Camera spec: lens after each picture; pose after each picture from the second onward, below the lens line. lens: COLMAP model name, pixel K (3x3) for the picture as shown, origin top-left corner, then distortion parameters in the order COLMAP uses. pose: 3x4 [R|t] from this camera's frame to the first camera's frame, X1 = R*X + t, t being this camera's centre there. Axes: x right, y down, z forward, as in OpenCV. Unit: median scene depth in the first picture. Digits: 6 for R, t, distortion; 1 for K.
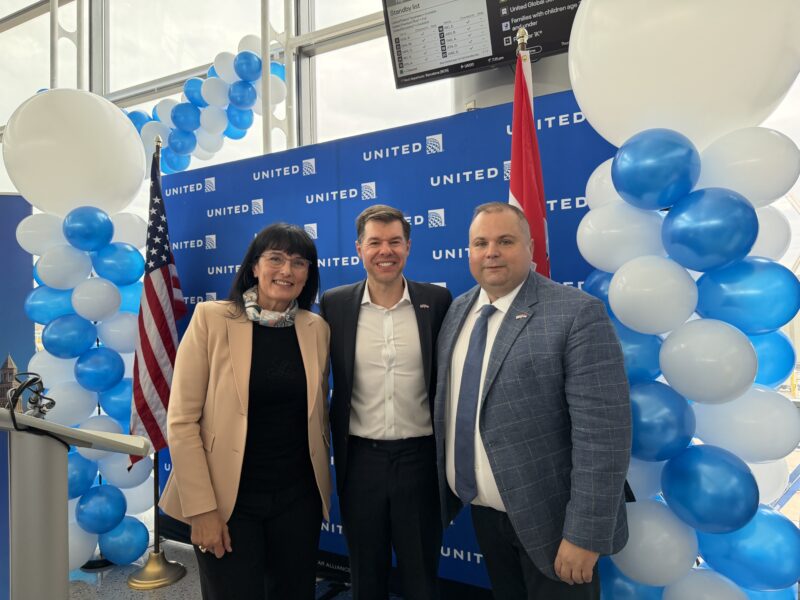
lens RADIAL K [[596.7, 0, 399.8], [0, 596.7, 300.7], [0, 0, 1]] dist [0.004633, 0.000105]
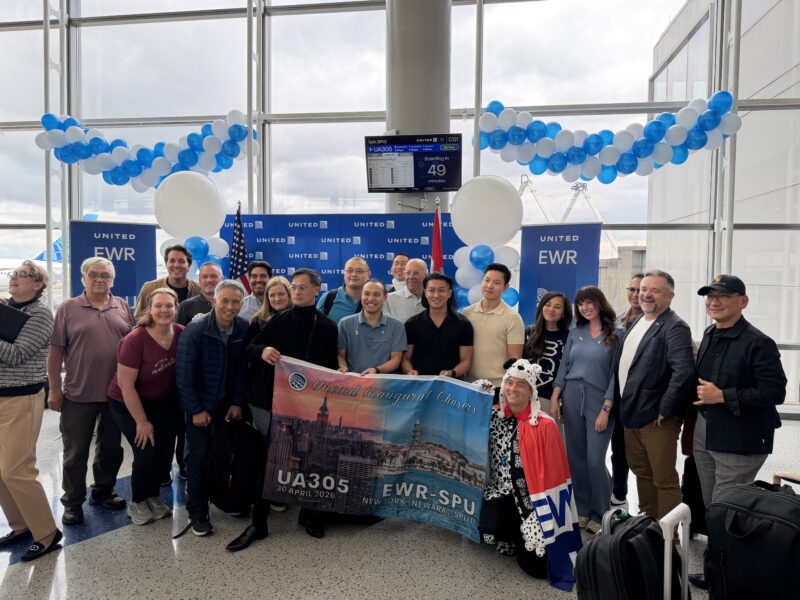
lens RADIAL K [[596.7, 0, 399.6], [0, 596.7, 298.8], [0, 0, 1]] dist [0.004633, 0.000105]
pose [[0.935983, -0.010106, 0.351900, -0.669532], [-0.025803, 0.994930, 0.097204, -0.184623], [-0.351098, -0.100062, 0.930977, -1.109134]]
